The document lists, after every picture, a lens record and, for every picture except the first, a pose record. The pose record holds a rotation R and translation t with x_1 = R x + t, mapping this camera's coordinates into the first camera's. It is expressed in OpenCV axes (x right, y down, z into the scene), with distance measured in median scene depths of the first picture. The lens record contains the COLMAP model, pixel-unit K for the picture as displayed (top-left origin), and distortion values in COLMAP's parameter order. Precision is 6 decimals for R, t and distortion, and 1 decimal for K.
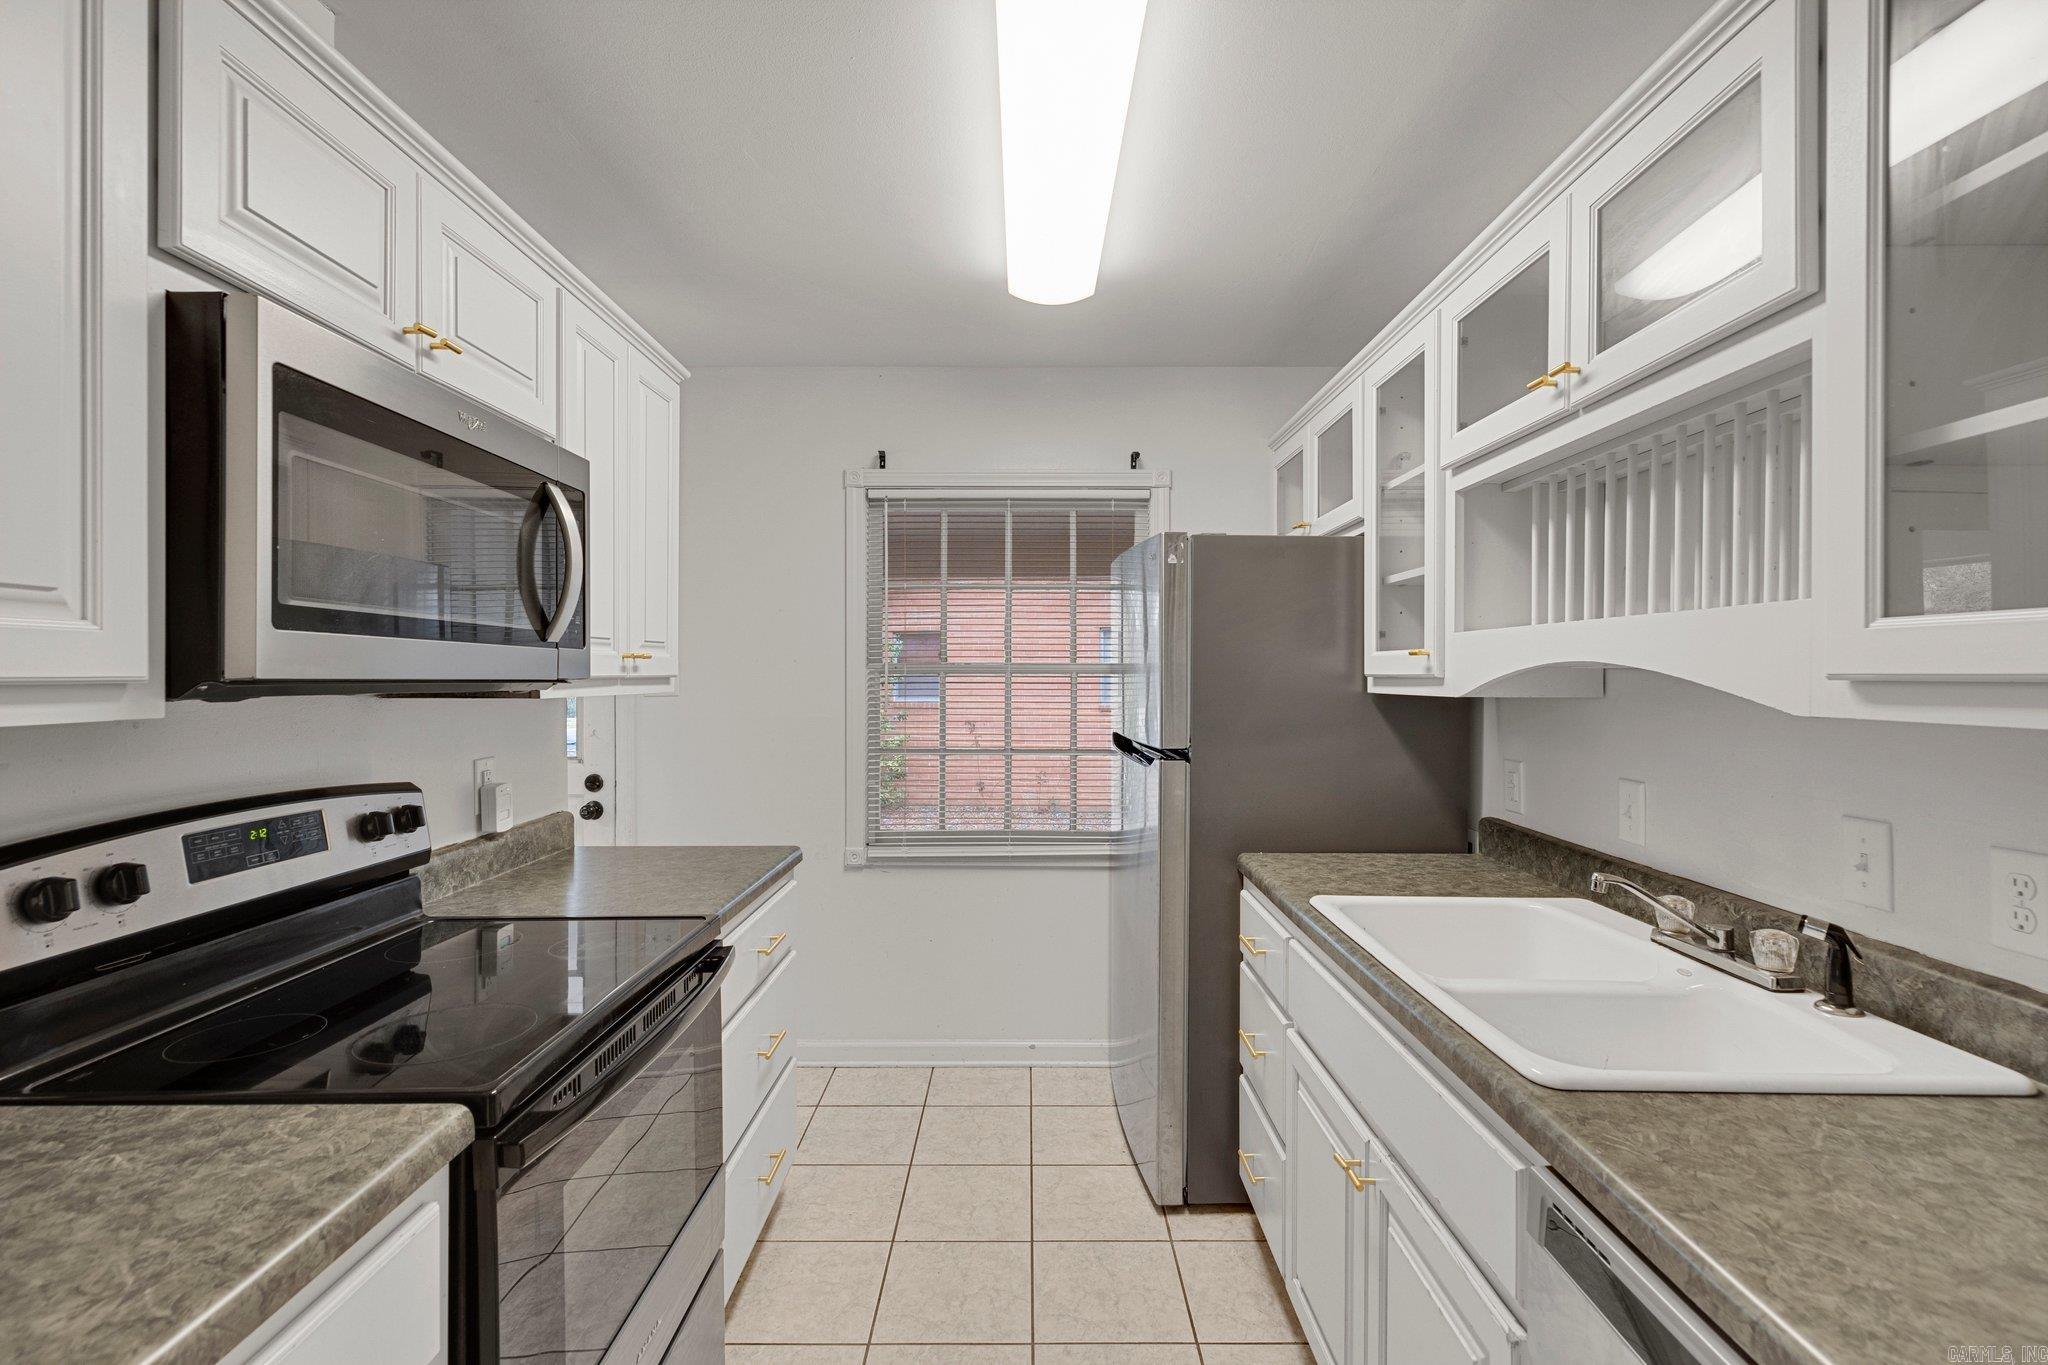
lens RADIAL K [[920.7, 0, 1027.1], [0, 920.7, 680.7], [0, 0, 1]] dist [0.010010, -0.001682]
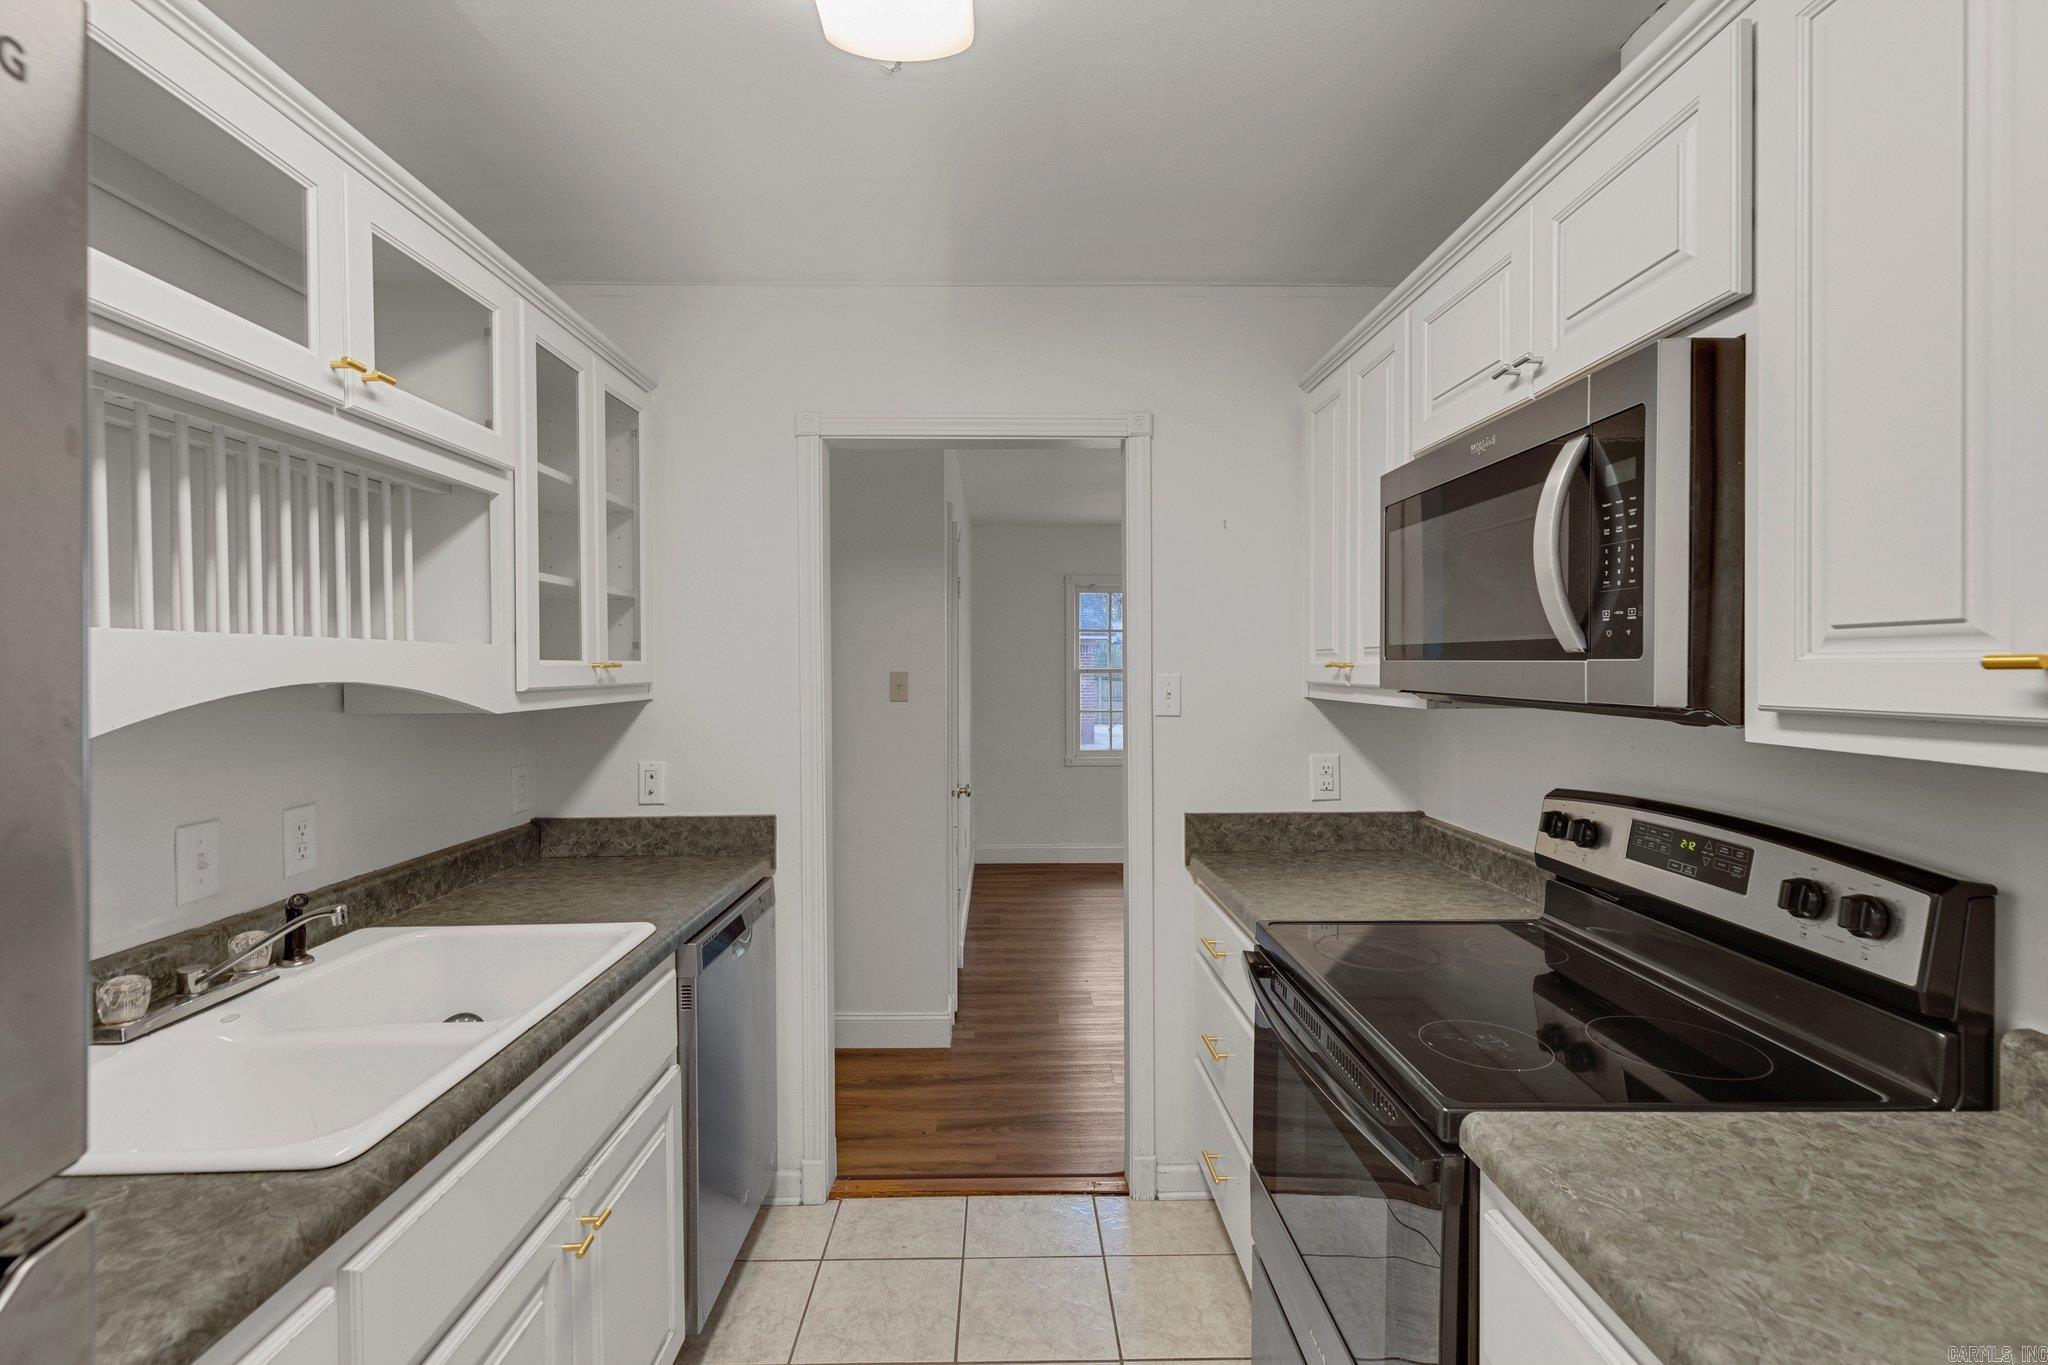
lens RADIAL K [[920.7, 0, 1022.1], [0, 920.7, 670.8], [0, 0, 1]] dist [0.010010, -0.001682]
pose [[-0.999967, 0.003686, -0.007199, -0.080532], [0.003614, 0.999944, 0.009946, -0.040377], [0.007236, 0.009919, -0.999925, 2.017131]]
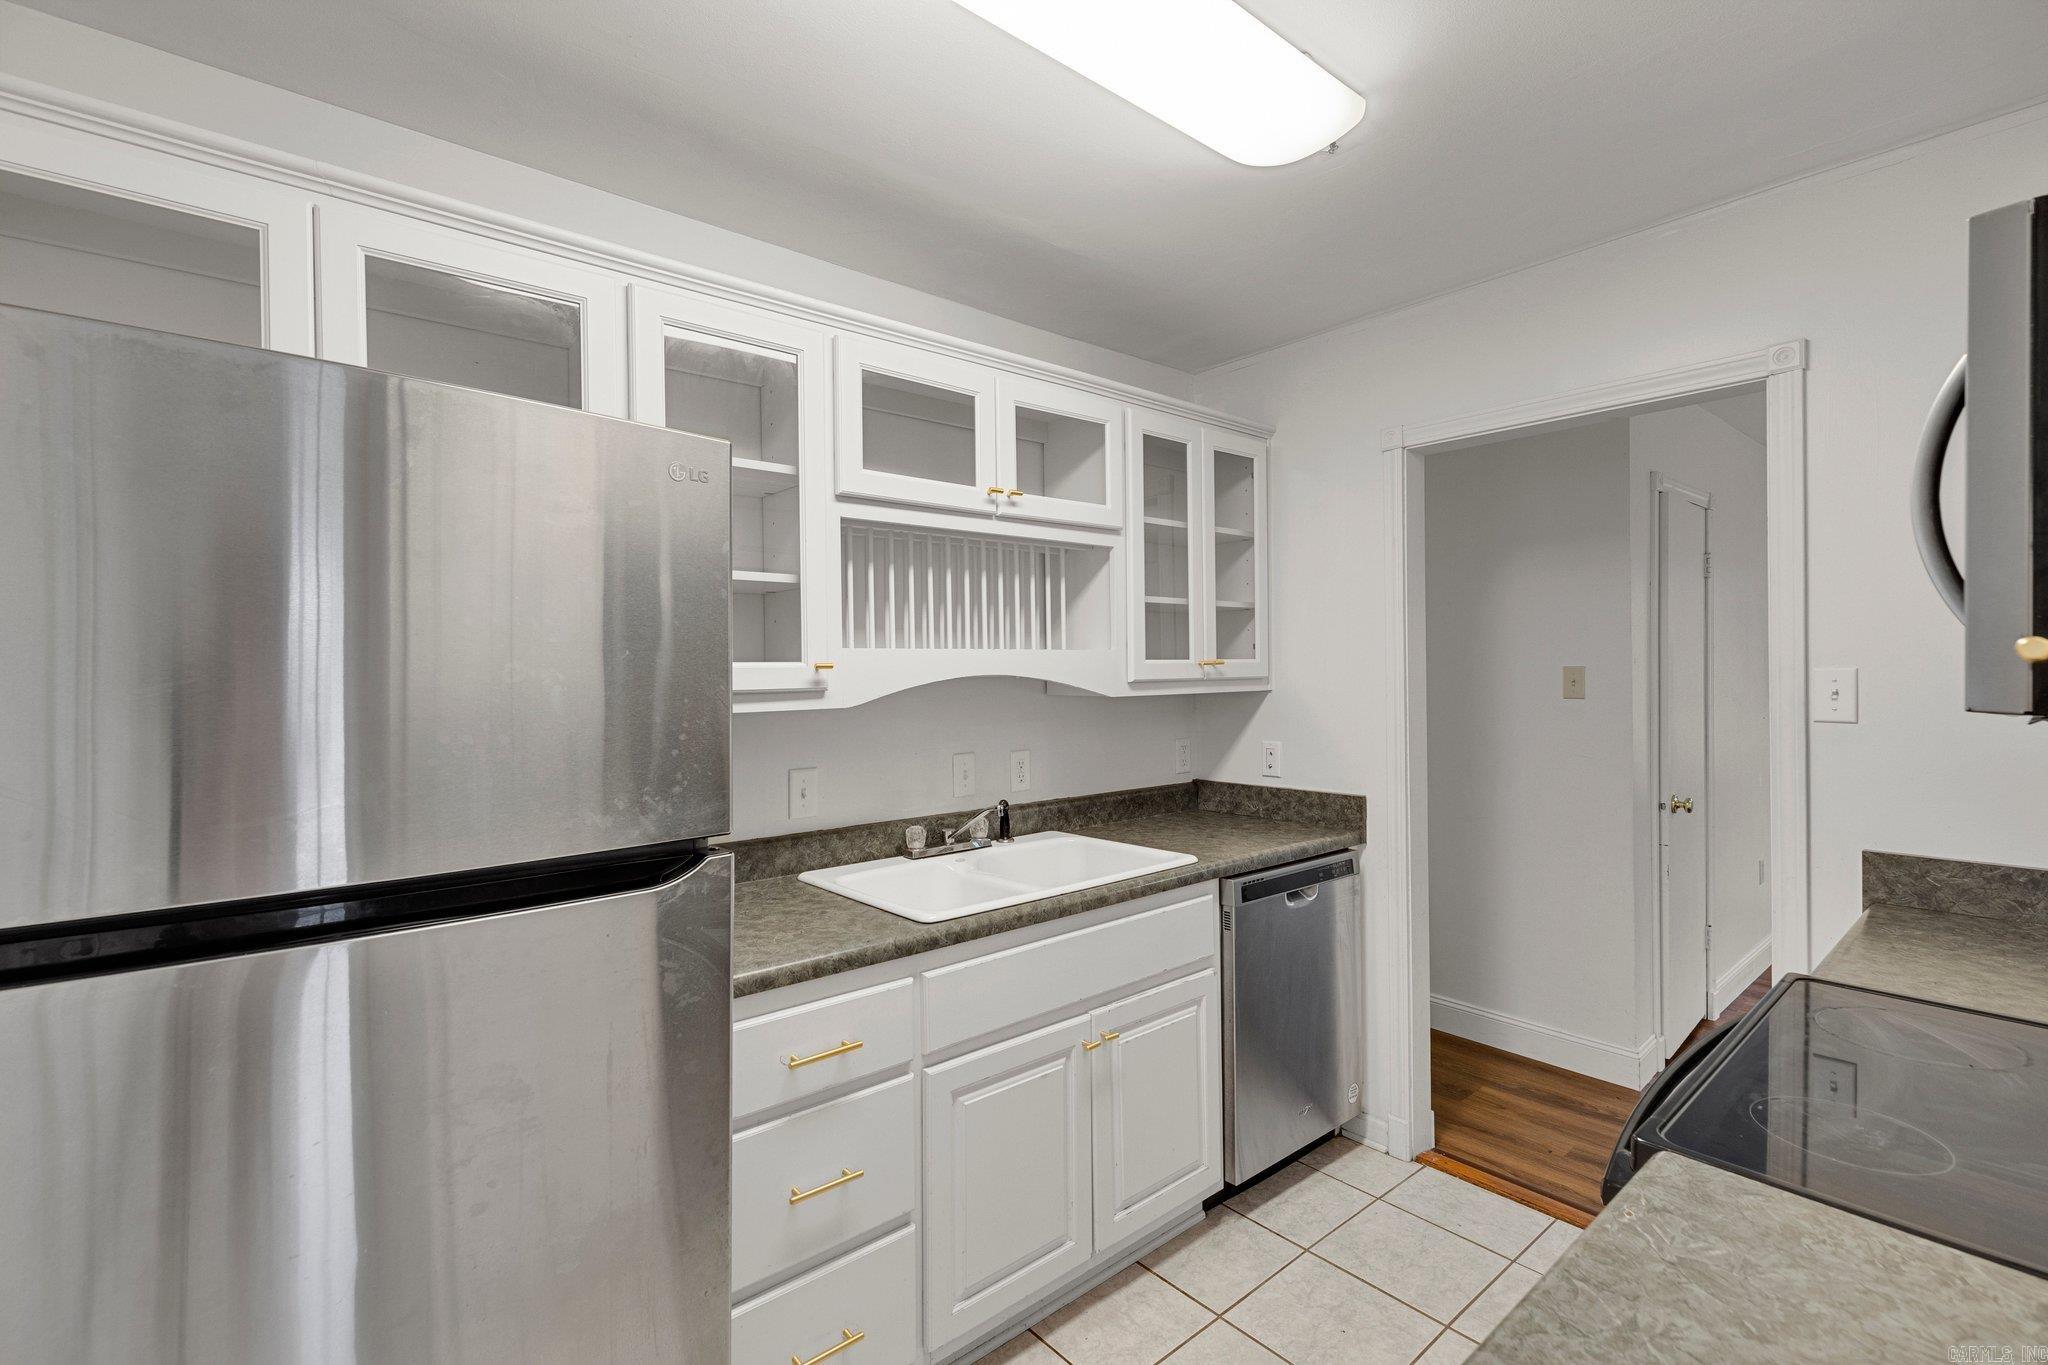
lens RADIAL K [[920.7, 0, 1025.3], [0, 920.7, 668.1], [0, 0, 1]] dist [0.010010, -0.001682]
pose [[-0.644537, 0.006830, 0.764543, -0.668803], [0.015179, 0.999877, 0.003864, -0.039947], [-0.764422, 0.014096, -0.644562, 2.070506]]
